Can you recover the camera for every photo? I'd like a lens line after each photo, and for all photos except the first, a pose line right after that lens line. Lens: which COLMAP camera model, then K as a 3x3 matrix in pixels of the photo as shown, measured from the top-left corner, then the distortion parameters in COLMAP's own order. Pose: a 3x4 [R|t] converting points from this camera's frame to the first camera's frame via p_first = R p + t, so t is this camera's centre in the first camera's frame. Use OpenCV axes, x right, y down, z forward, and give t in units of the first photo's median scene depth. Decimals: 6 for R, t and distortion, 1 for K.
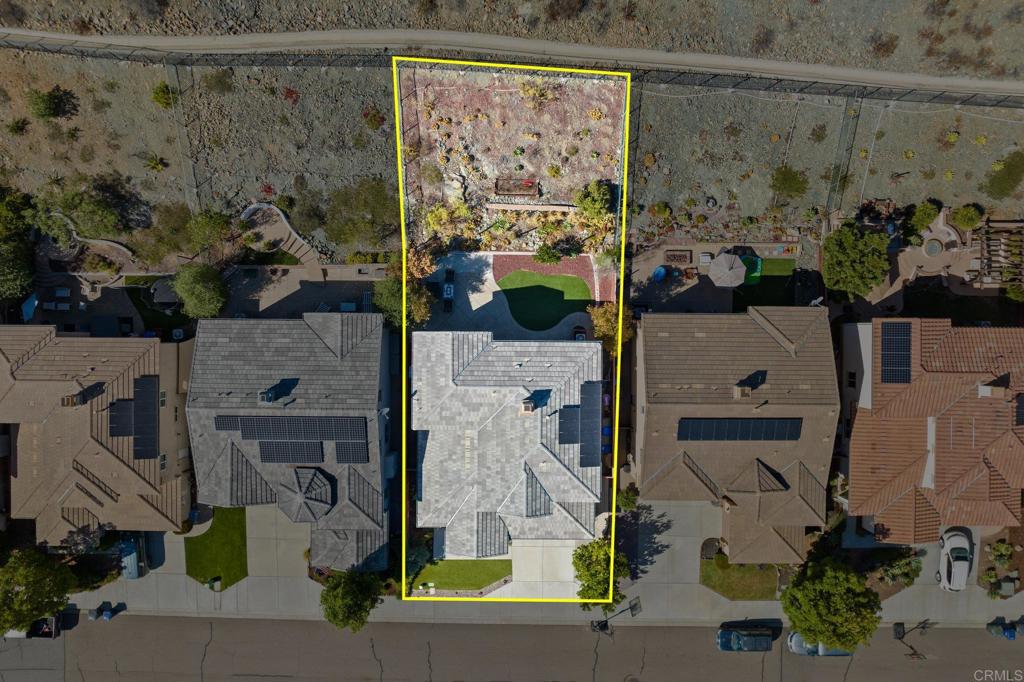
lens RADIAL K [[730.0, 0, 506.2], [0, 730.0, 337.3], [0, 0, 1]] dist [-0.041847, 0.009988]
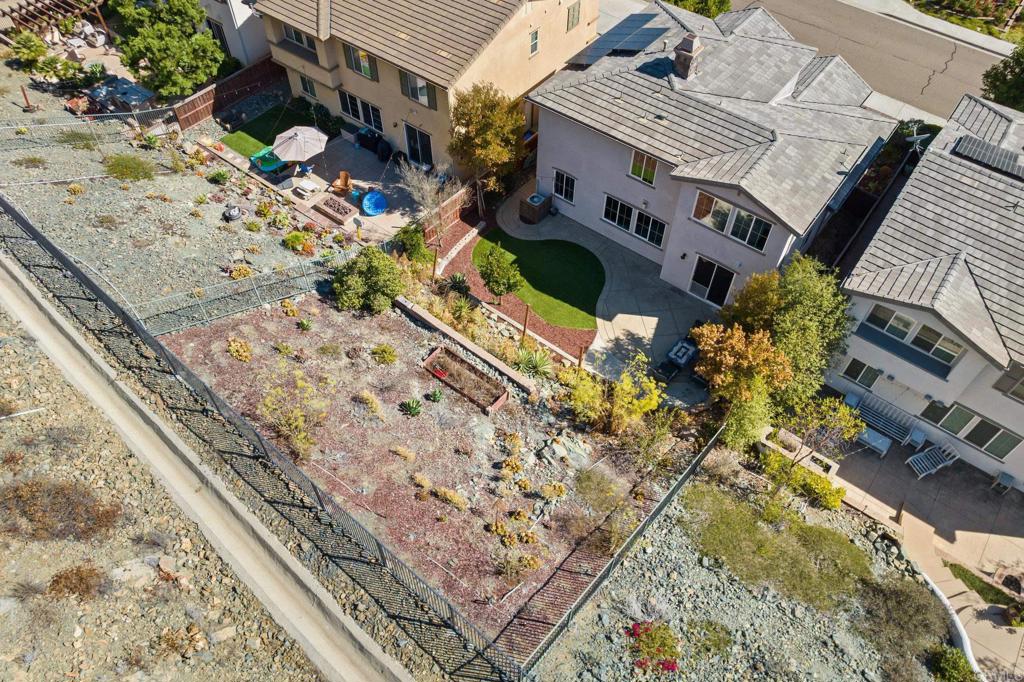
lens RADIAL K [[722.8, 0, 513.7], [0, 722.8, 323.2], [0, 0, 1]] dist [-0.033698, 0.004477]
pose [[-0.793698, -0.476045, 0.378715, -0.177062], [0.608301, -0.617198, 0.499036, -0.401205], [-0.003822, 0.626457, 0.779447, 0.596389]]
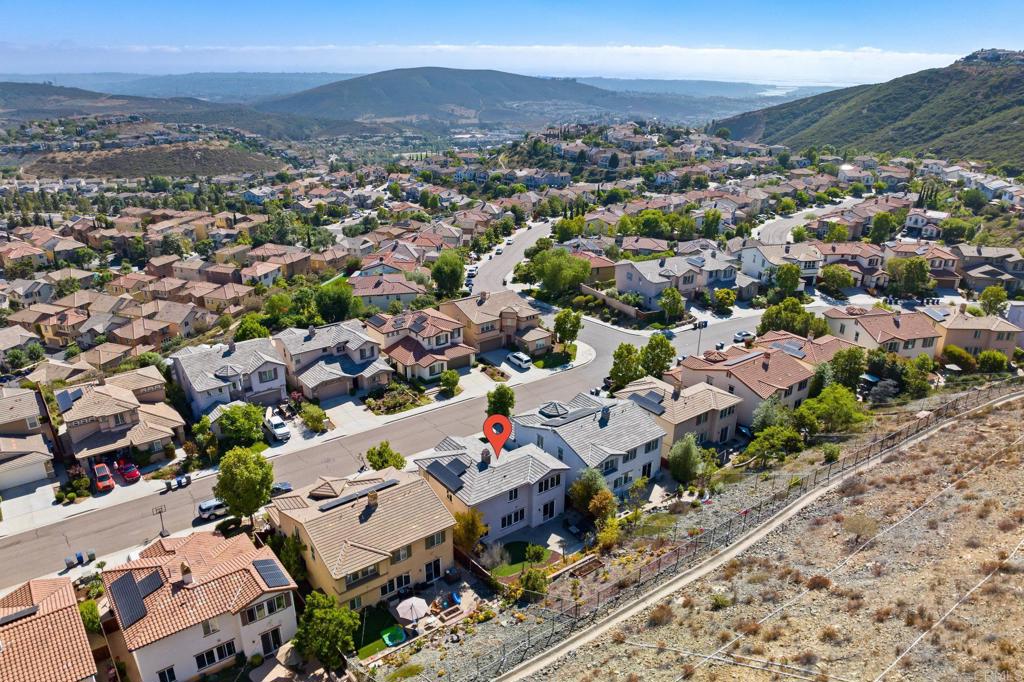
lens RADIAL K [[730.0, 0, 506.2], [0, 730.0, 337.3], [0, 0, 1]] dist [-0.041847, 0.009988]
pose [[-0.795834, 0.220332, -0.564005, 0.766433], [-0.605489, -0.298105, 0.737914, -0.947767], [-0.005547, 0.928756, 0.370651, 0.133667]]
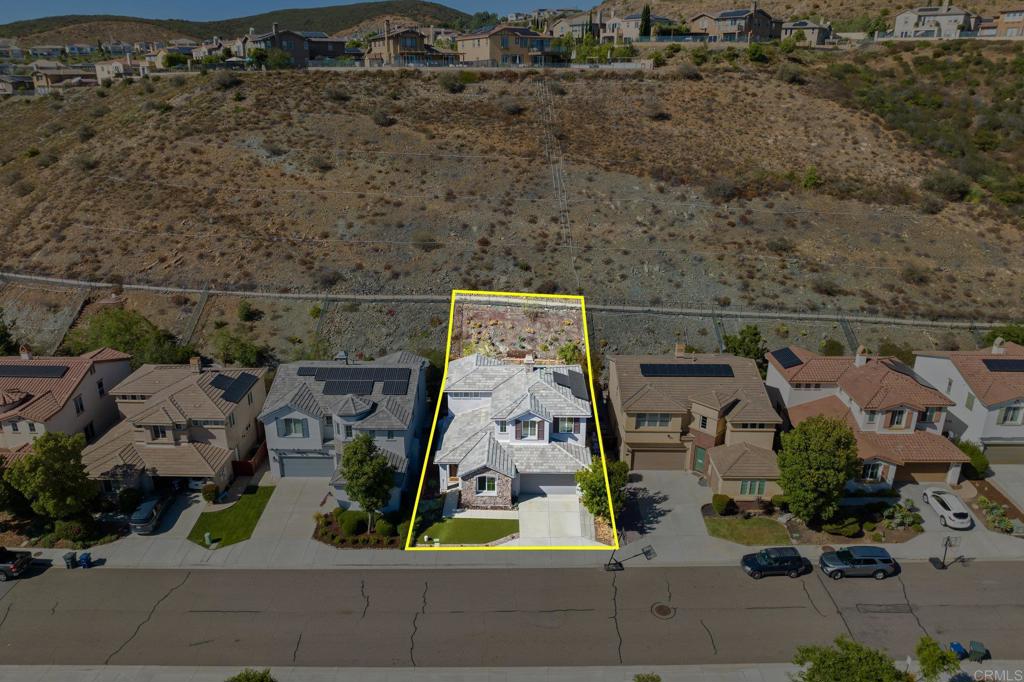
lens RADIAL K [[722.6, 0, 512.0], [0, 722.6, 341.0], [0, 0, 1]] dist [-0.036878, 0.005859]
pose [[0.999986, 0.004491, -0.002888, -0.000034], [-0.004222, 0.333749, -0.942653, 1.243824], [-0.003269, 0.942651, 0.333763, 0.454313]]
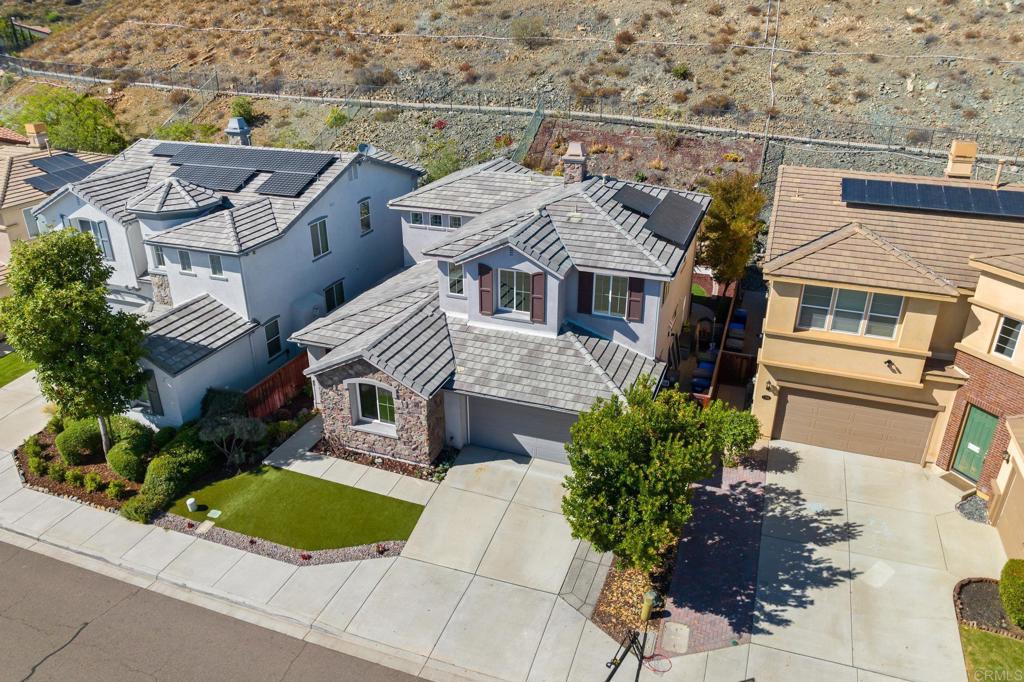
lens RADIAL K [[730.0, 0, 506.2], [0, 730.0, 337.3], [0, 0, 1]] dist [-0.041847, 0.009988]
pose [[0.938613, 0.143262, -0.313817, 0.169677], [-0.344952, 0.380275, -0.858137, 0.631295], [-0.003601, 0.913710, 0.406350, 0.800778]]
